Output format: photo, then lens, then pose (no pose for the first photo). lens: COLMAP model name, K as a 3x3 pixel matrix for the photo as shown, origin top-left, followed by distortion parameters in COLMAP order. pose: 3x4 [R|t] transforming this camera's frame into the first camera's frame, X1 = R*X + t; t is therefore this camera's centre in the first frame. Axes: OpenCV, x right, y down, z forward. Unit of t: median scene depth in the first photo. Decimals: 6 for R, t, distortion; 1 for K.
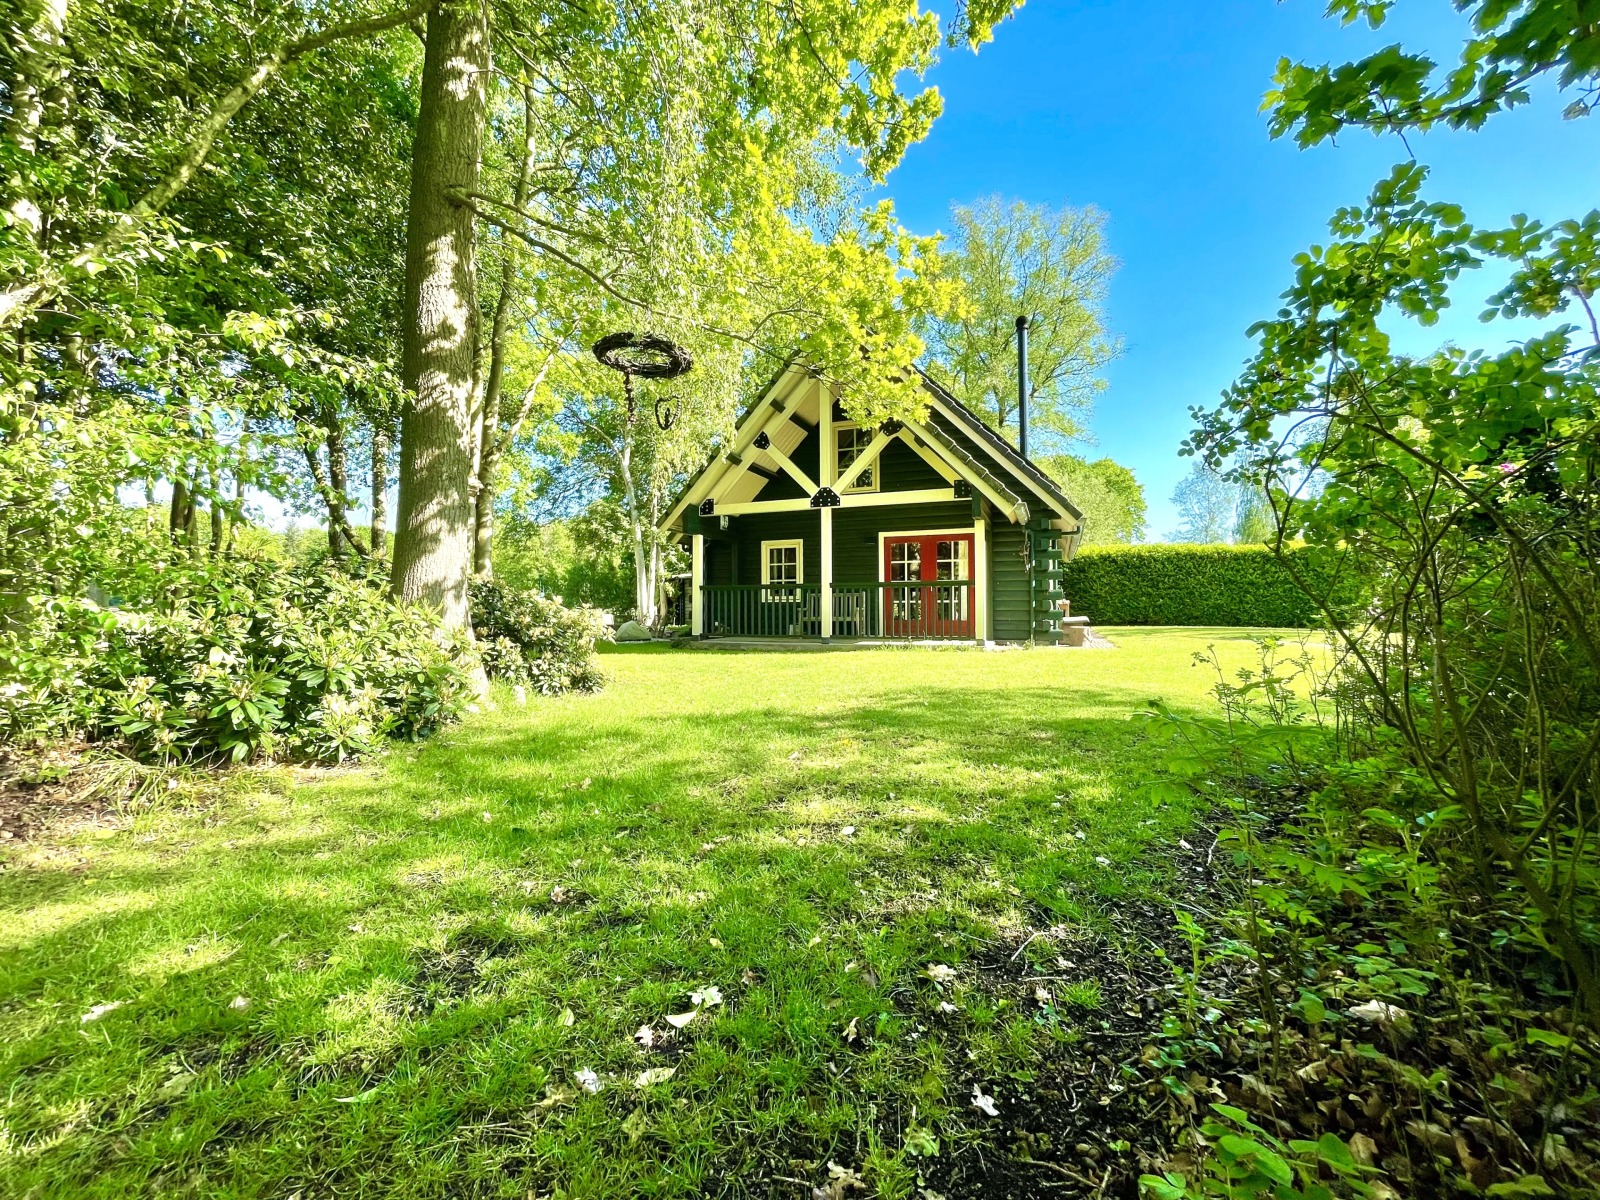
lens RADIAL K [[644.5, 0, 795.8], [0, 644.5, 594.3], [0, 0, 1]] dist [-0.002587, -0.000301]
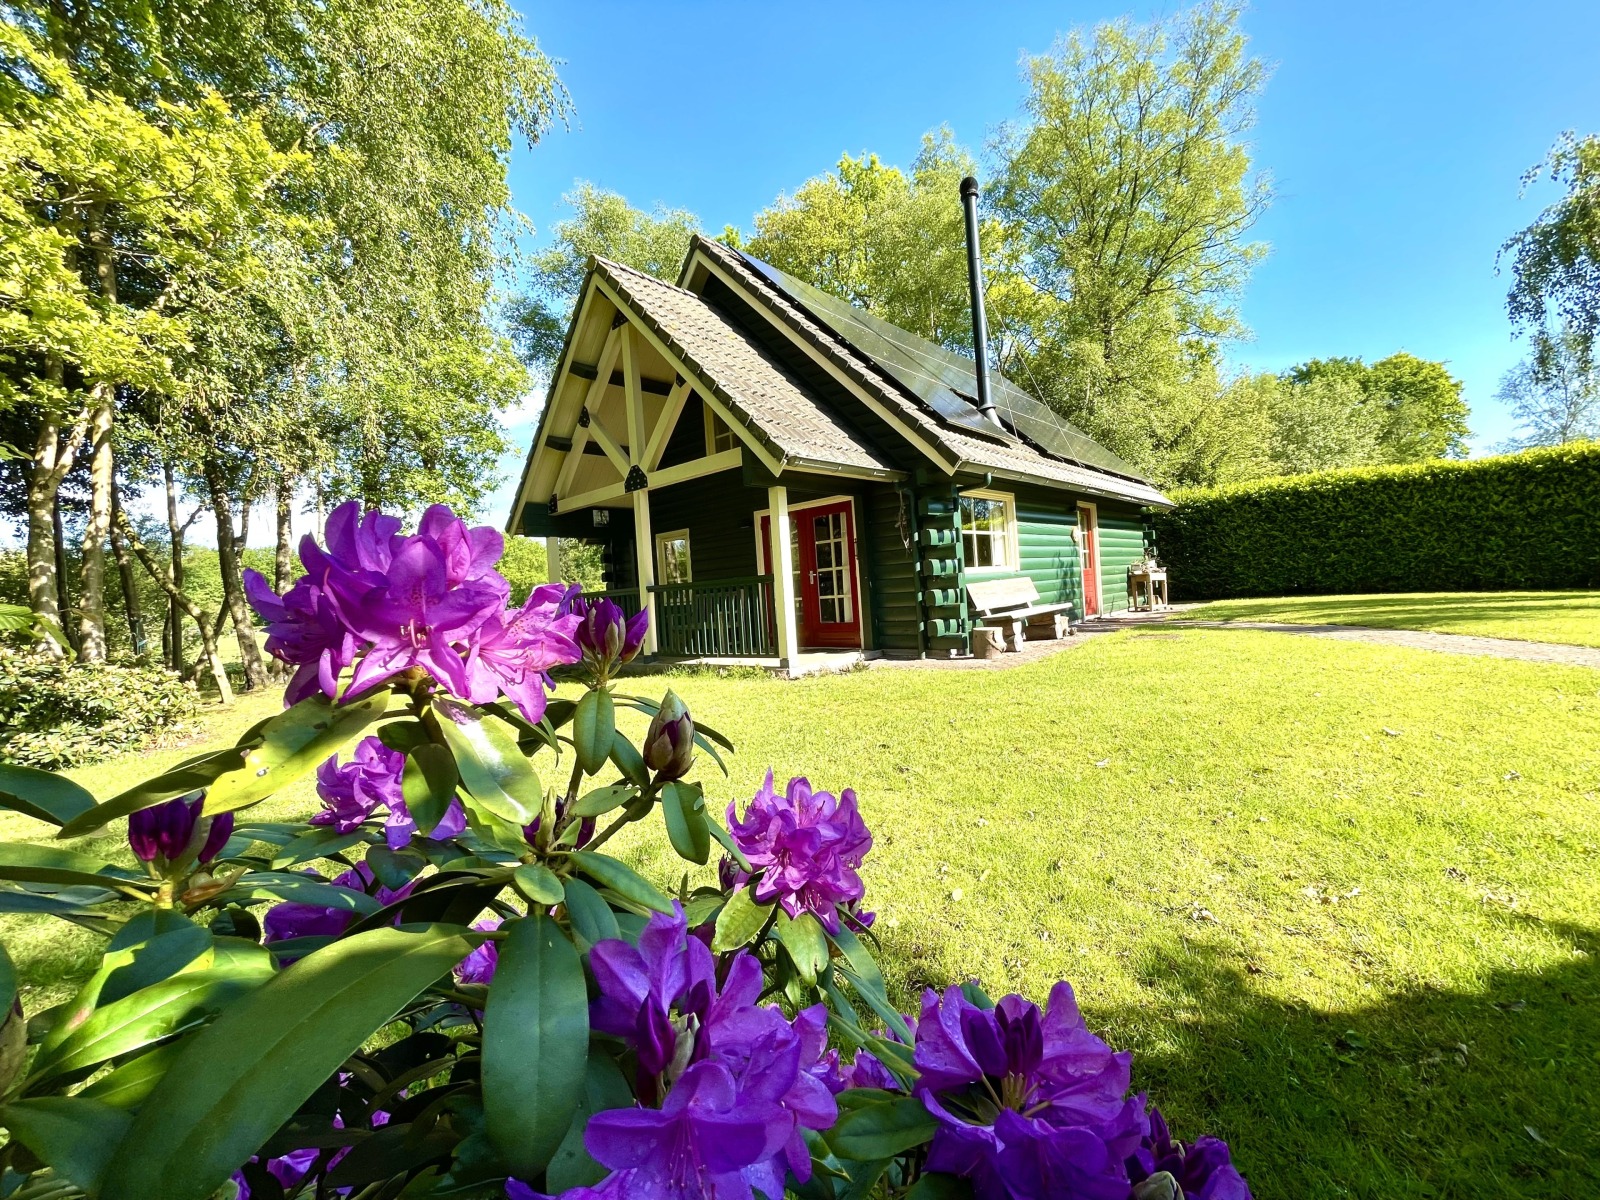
lens RADIAL K [[644.5, 0, 795.8], [0, 644.5, 594.3], [0, 0, 1]] dist [-0.002587, -0.000301]
pose [[0.936725, -0.060082, -0.344872, 0.435321], [0.073123, 0.997012, 0.024919, -0.013099], [0.342345, -0.048560, 0.938319, 0.288147]]
